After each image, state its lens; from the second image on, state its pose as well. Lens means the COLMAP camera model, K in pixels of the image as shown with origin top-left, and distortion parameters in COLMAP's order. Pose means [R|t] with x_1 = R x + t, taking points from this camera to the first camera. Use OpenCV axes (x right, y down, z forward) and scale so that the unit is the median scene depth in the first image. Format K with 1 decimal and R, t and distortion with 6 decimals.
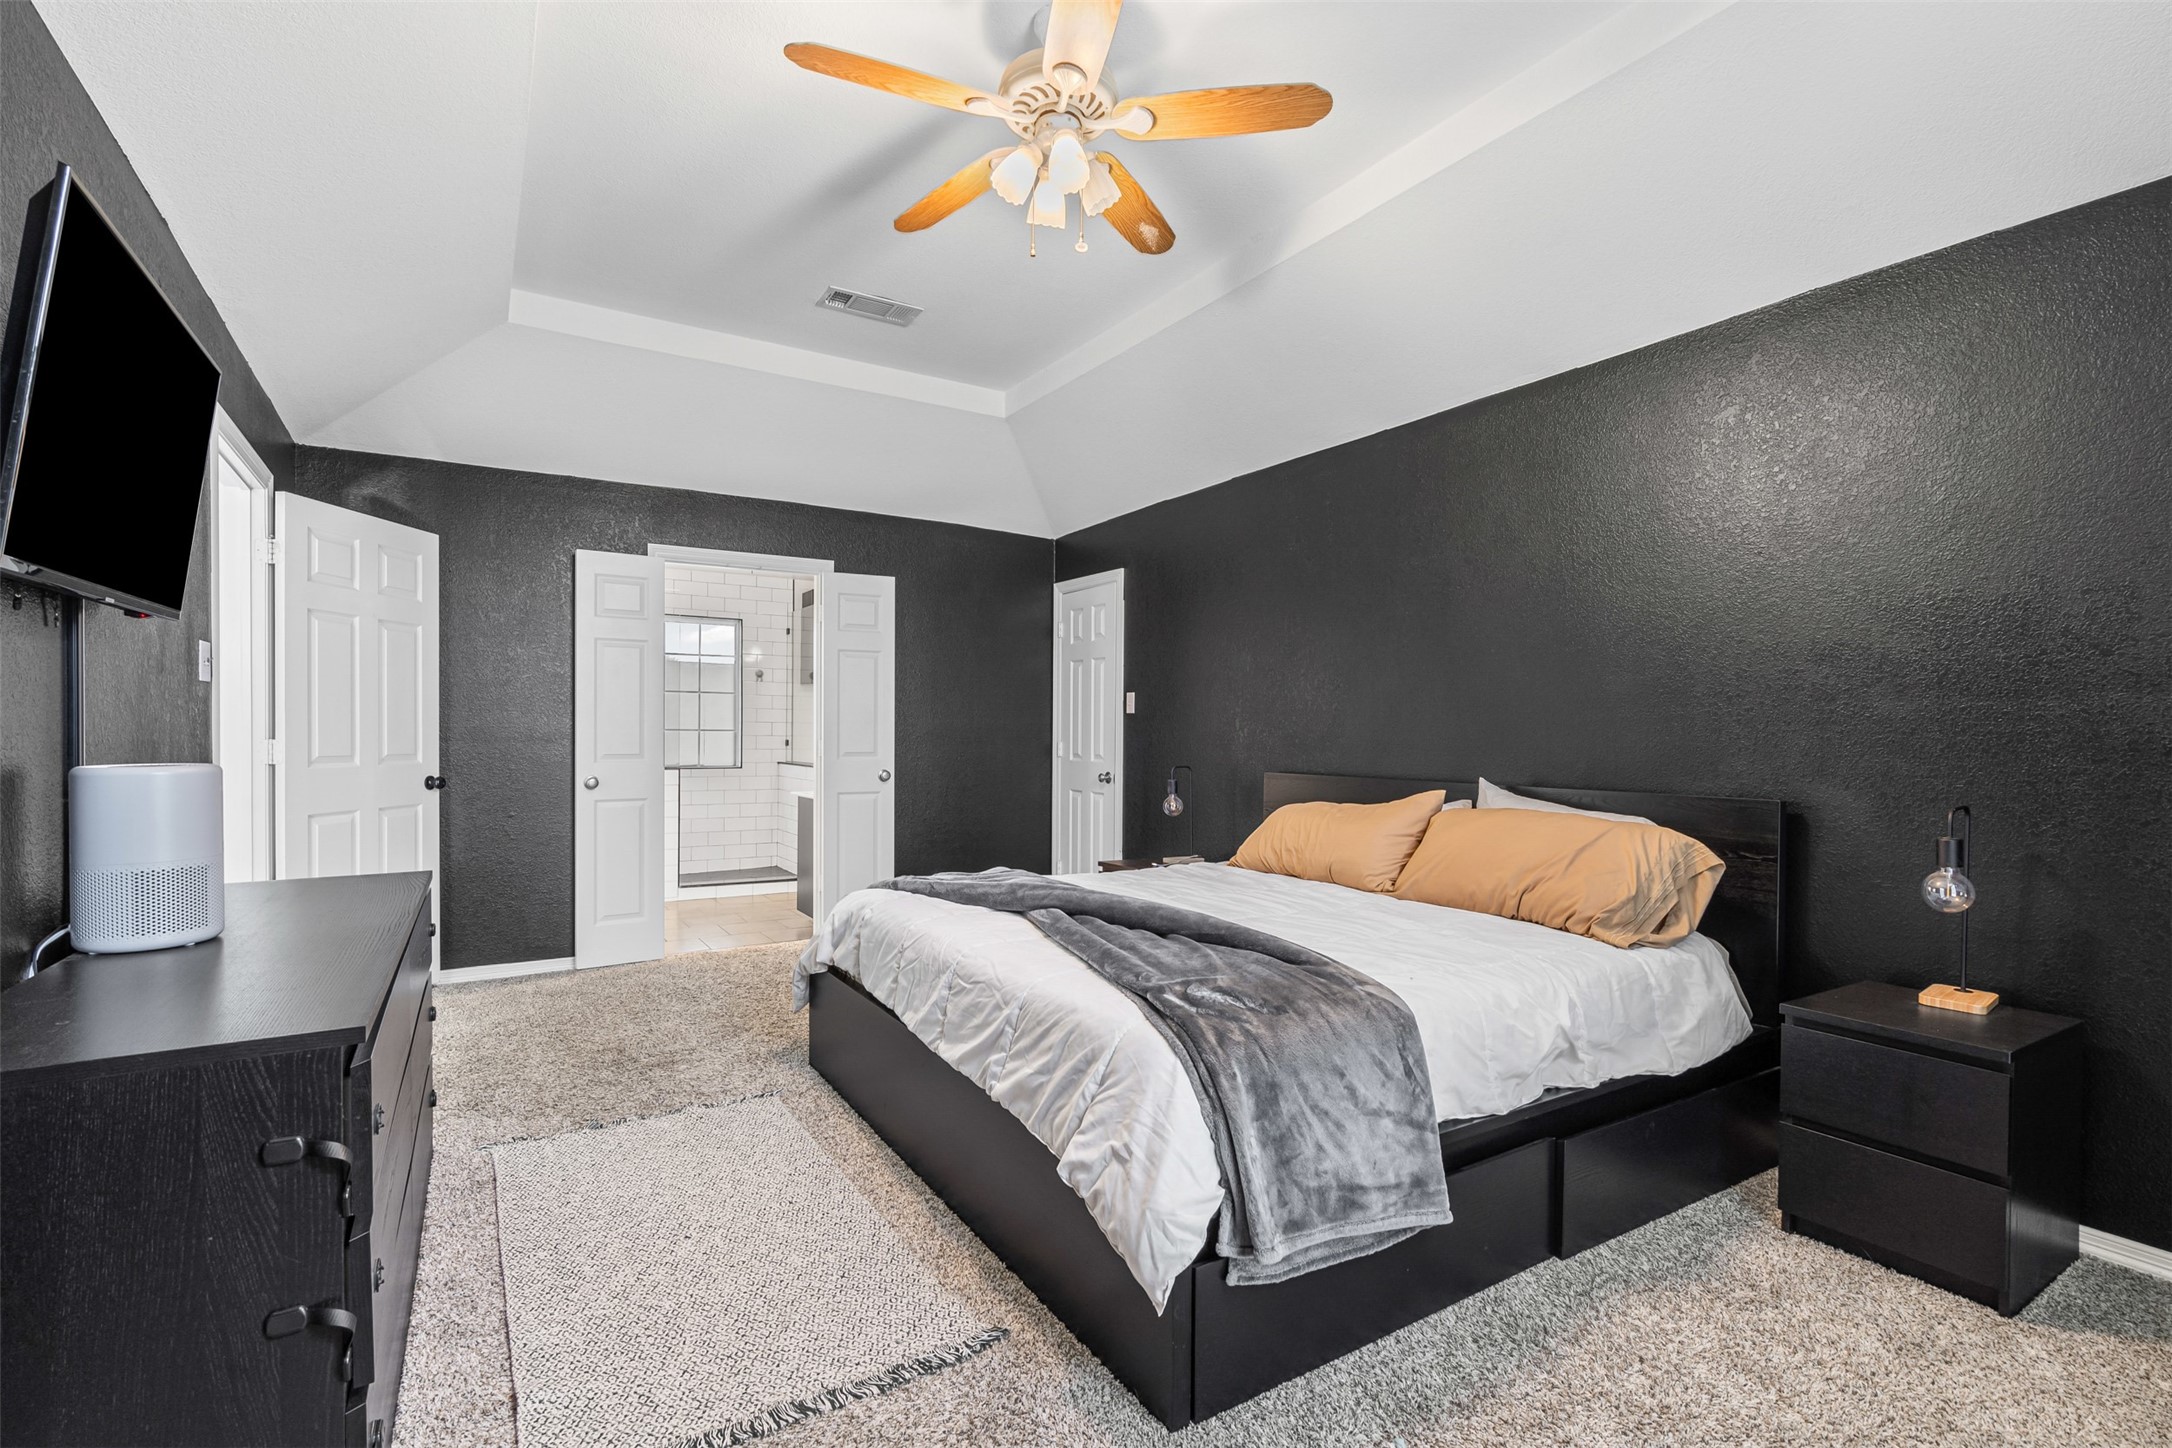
lens RADIAL K [[991.2, 0, 1076.6], [0, 991.2, 721.0], [0, 0, 1]] dist [-0.001369, -0.000314]
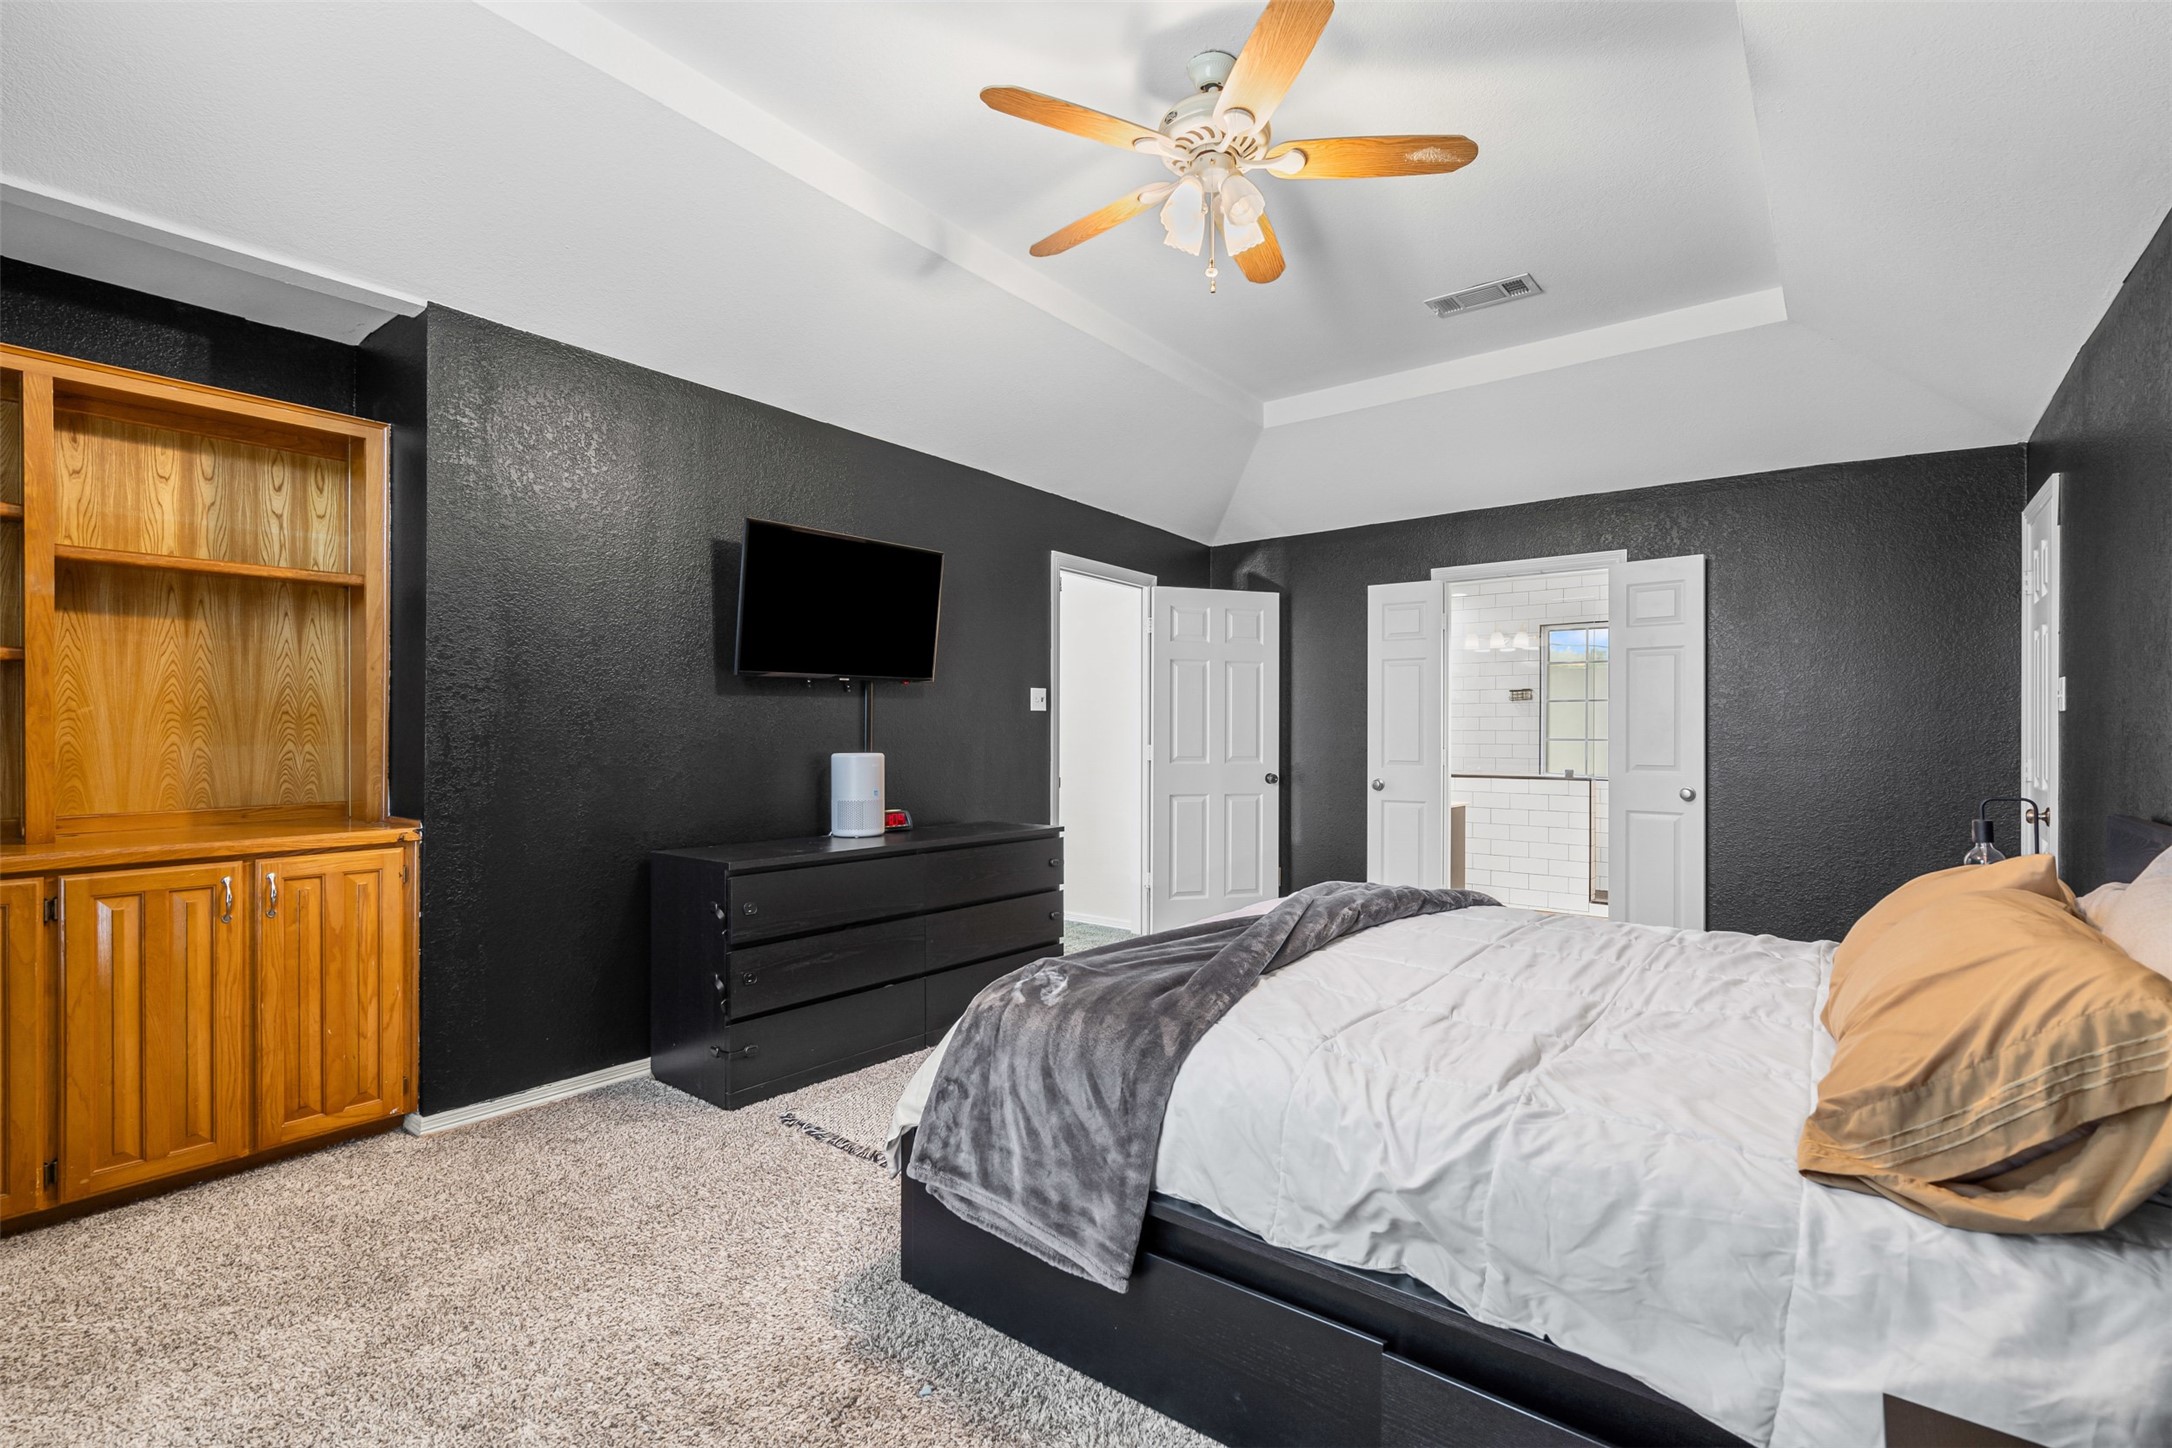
lens RADIAL K [[999.2, 0, 1076.5], [0, 999.2, 699.7], [0, 0, 1]] dist [-0.000663, 0.000149]
pose [[0.349762, -0.037207, -0.936099, 0.552921], [0.005130, 0.999272, -0.037802, 0.006026], [0.936825, 0.008420, 0.349698, 0.297120]]
